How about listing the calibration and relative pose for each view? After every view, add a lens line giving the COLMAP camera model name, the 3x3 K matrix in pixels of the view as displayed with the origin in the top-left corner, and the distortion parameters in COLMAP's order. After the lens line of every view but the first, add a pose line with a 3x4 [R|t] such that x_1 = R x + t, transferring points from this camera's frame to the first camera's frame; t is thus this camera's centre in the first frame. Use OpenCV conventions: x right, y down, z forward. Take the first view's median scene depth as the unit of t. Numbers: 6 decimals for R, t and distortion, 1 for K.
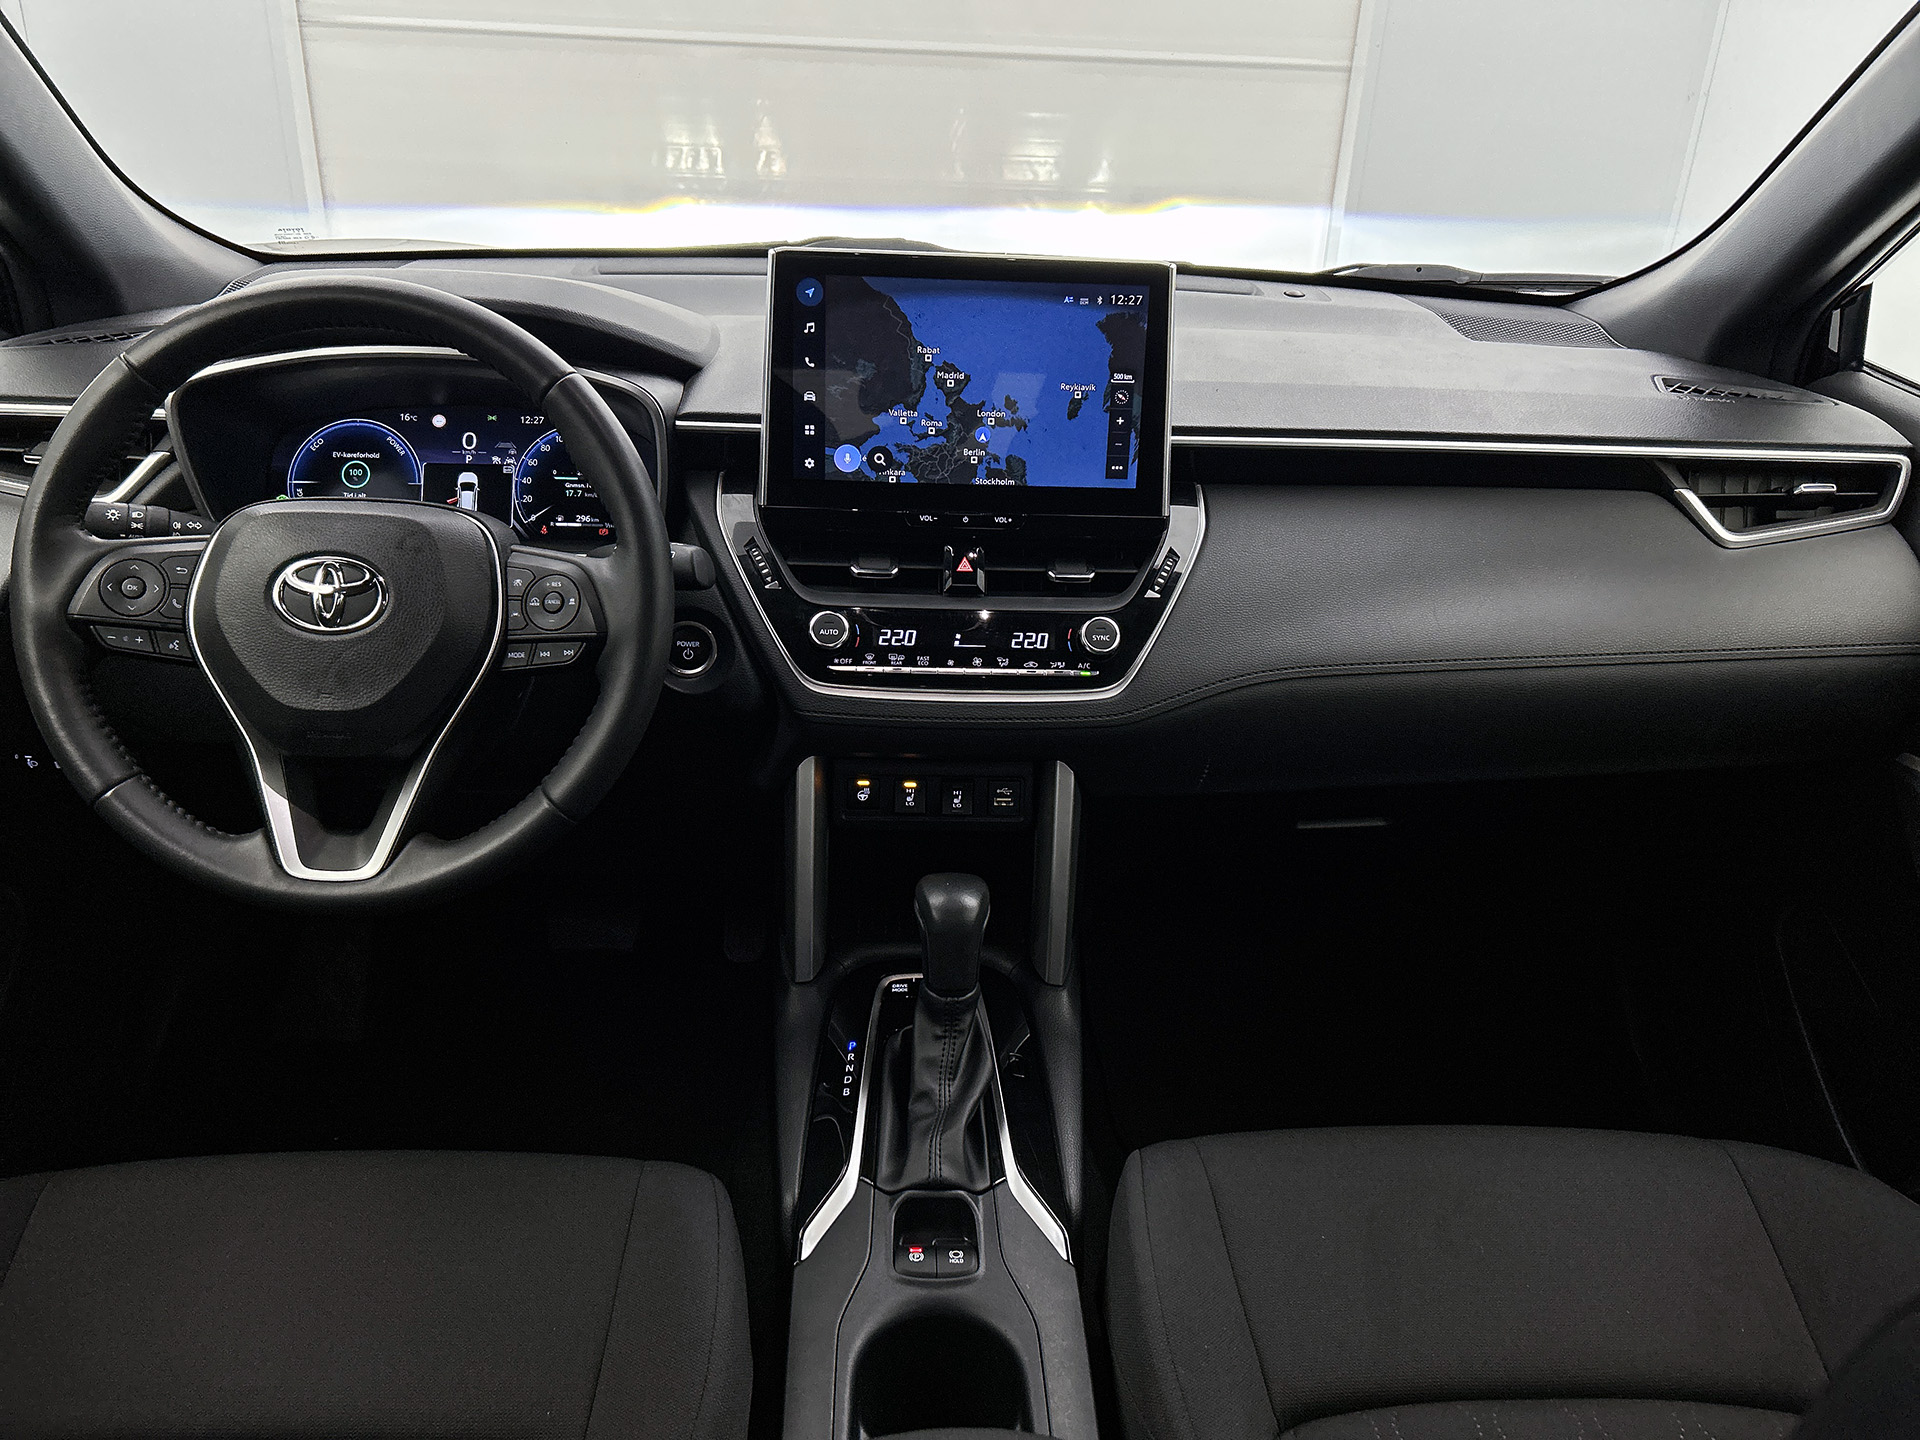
lens RADIAL K [[1628.6, 0, 906.5], [0, 1628.6, 720.5], [0, 0, 1]] dist [0.055071, 0.001567]
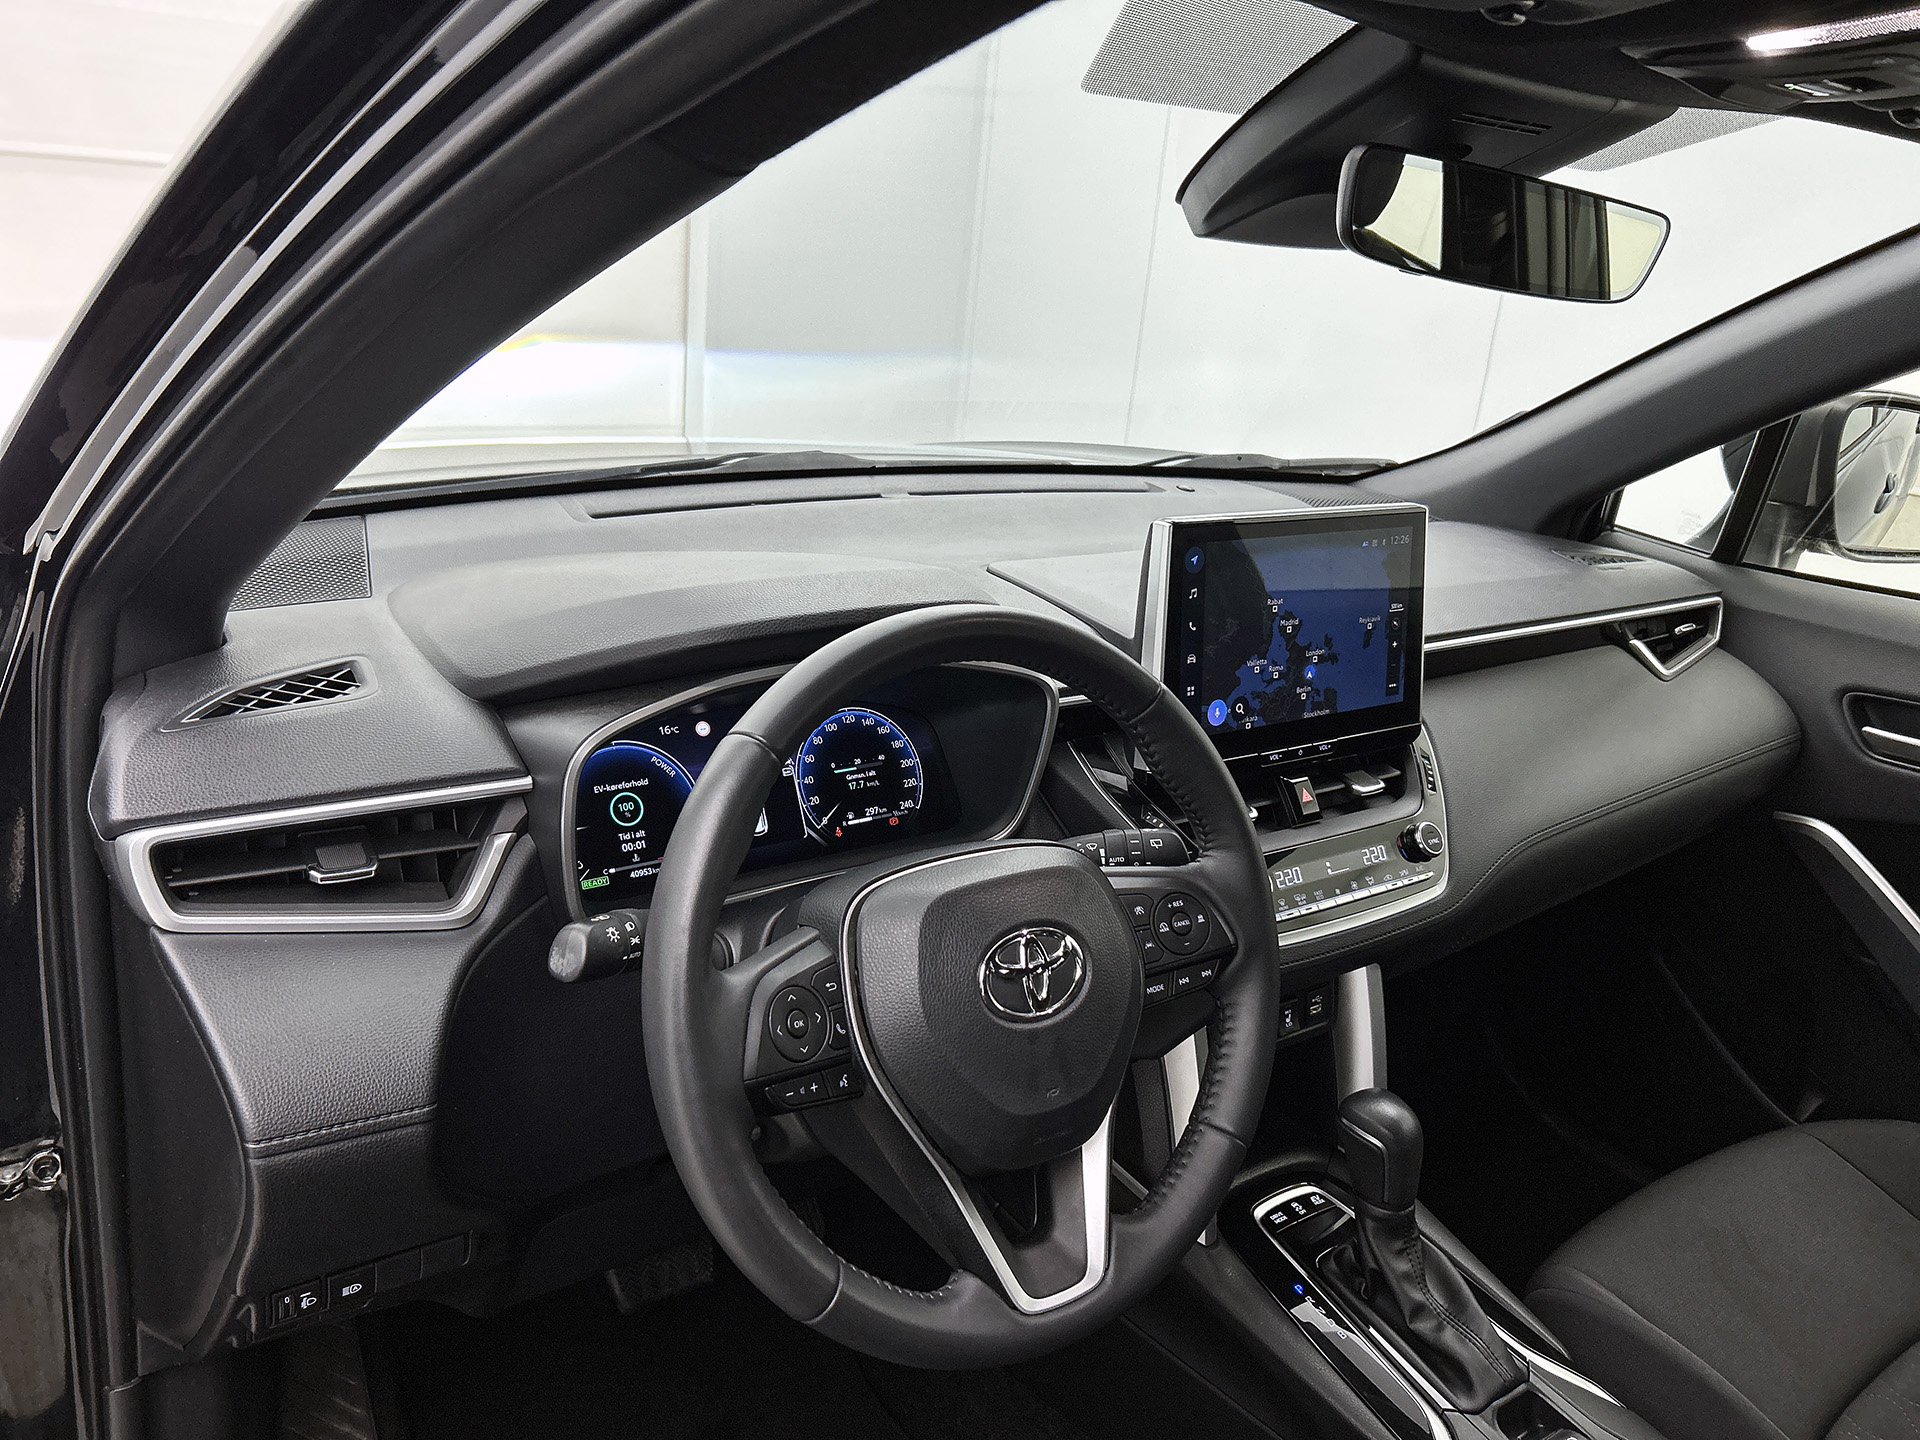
lens RADIAL K [[1628.6, 0, 906.5], [0, 1628.6, 720.5], [0, 0, 1]] dist [0.055071, 0.001567]
pose [[0.803650, -0.152194, 0.575312, -0.789535], [0.175351, 0.984385, 0.015464, -0.209129], [-0.568682, 0.088454, 0.817788, 0.285103]]
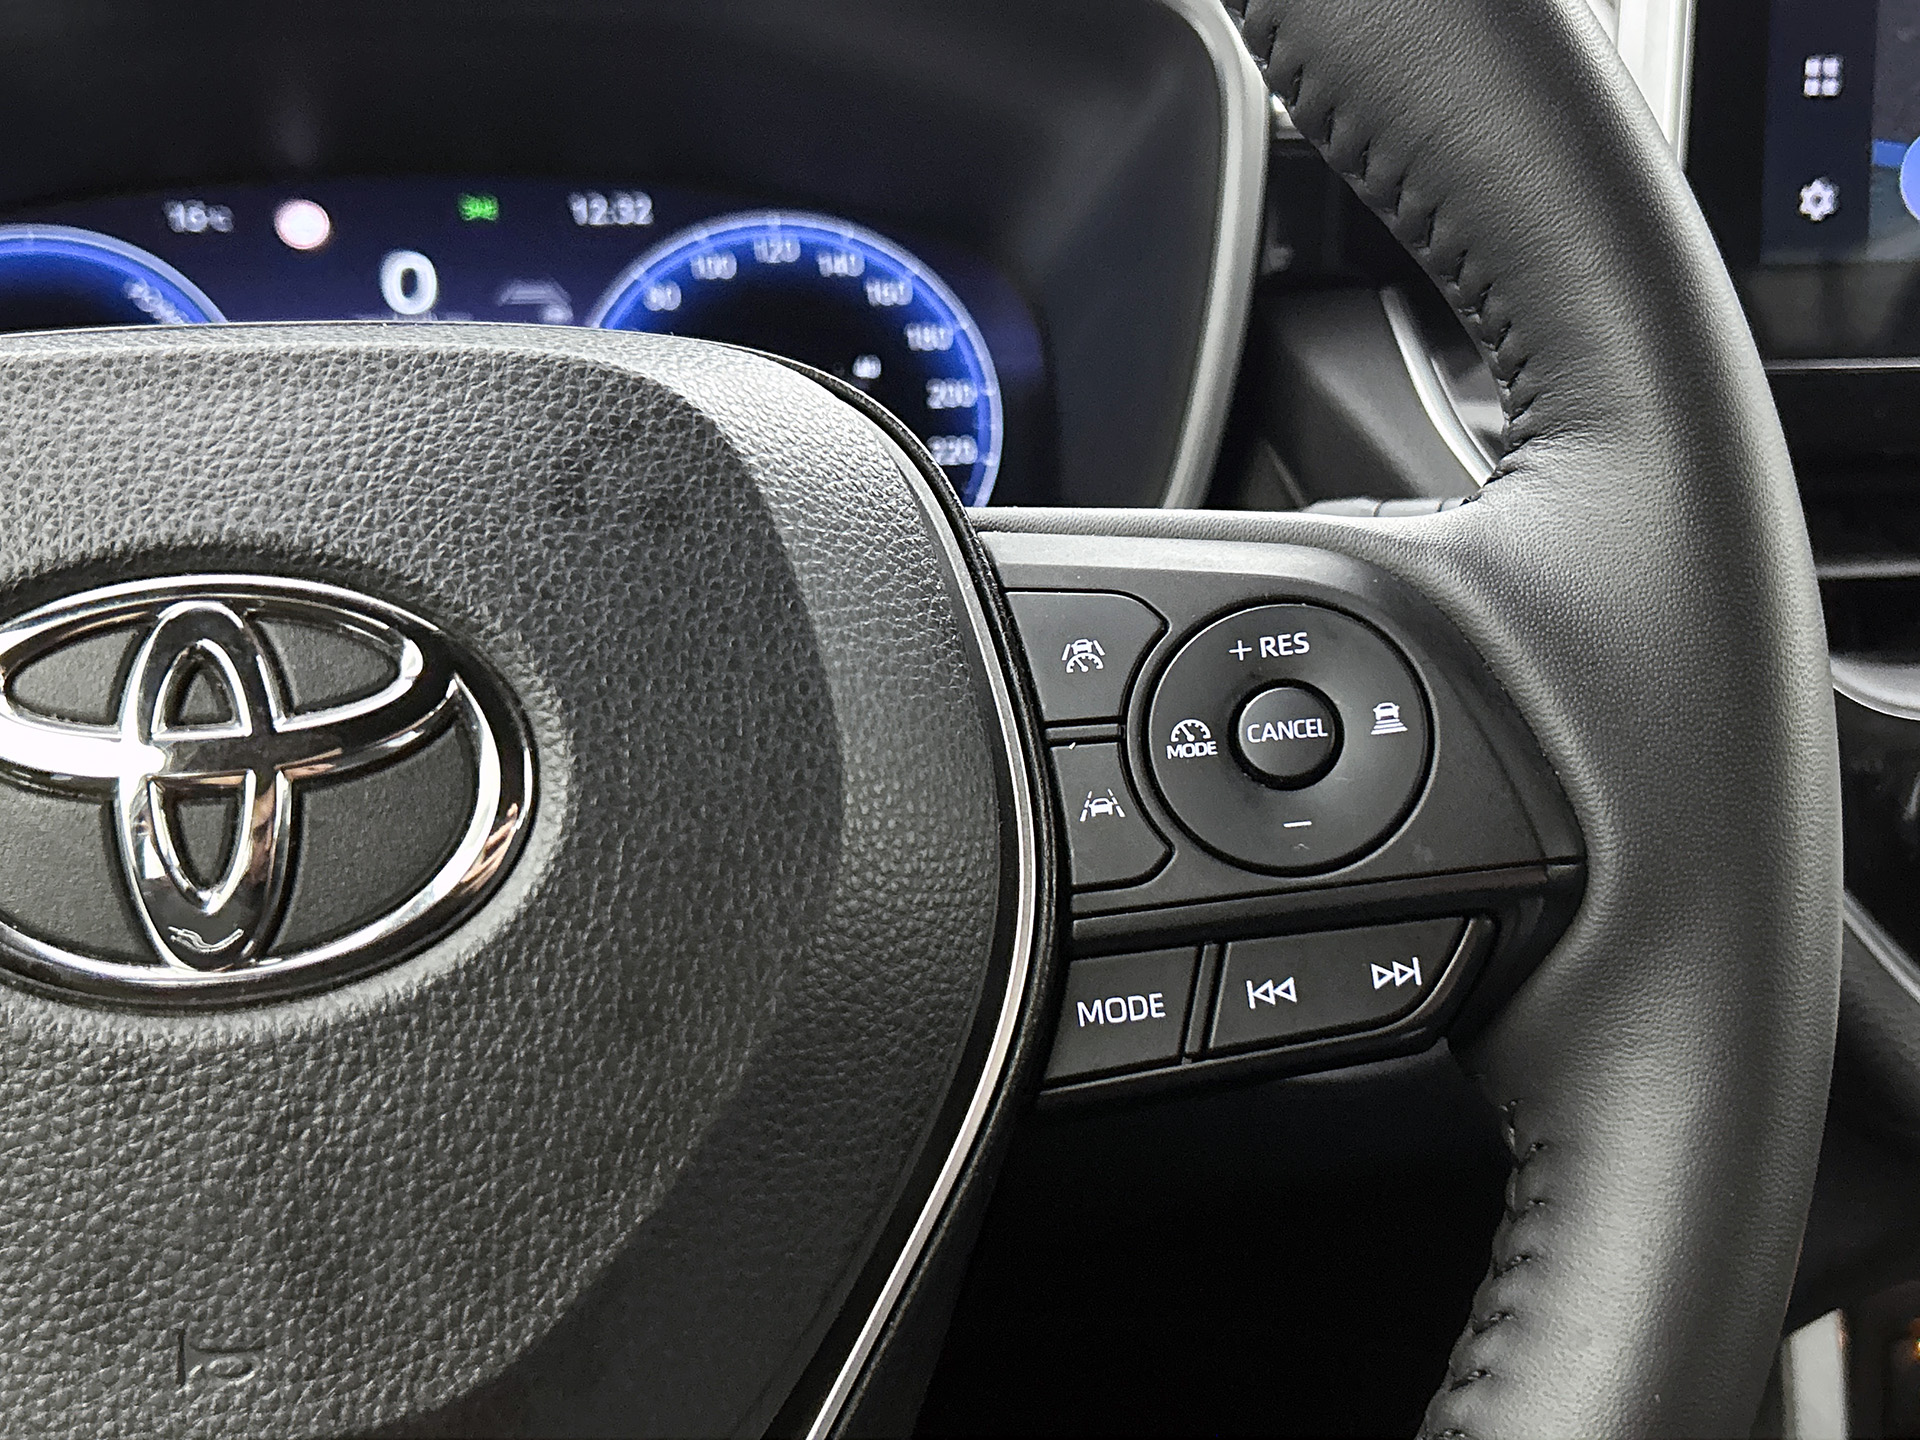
lens RADIAL K [[2386.9, 0, 960.0], [0, 2386.9, 720.0], [0, 0, 1]] dist [0.285923, -1.269350]
pose [[0.983932, -0.079584, 0.159822, -0.279231], [0.097985, 0.989006, -0.110754, -0.041035], [-0.149251, 0.124634, 0.980913, 0.648135]]
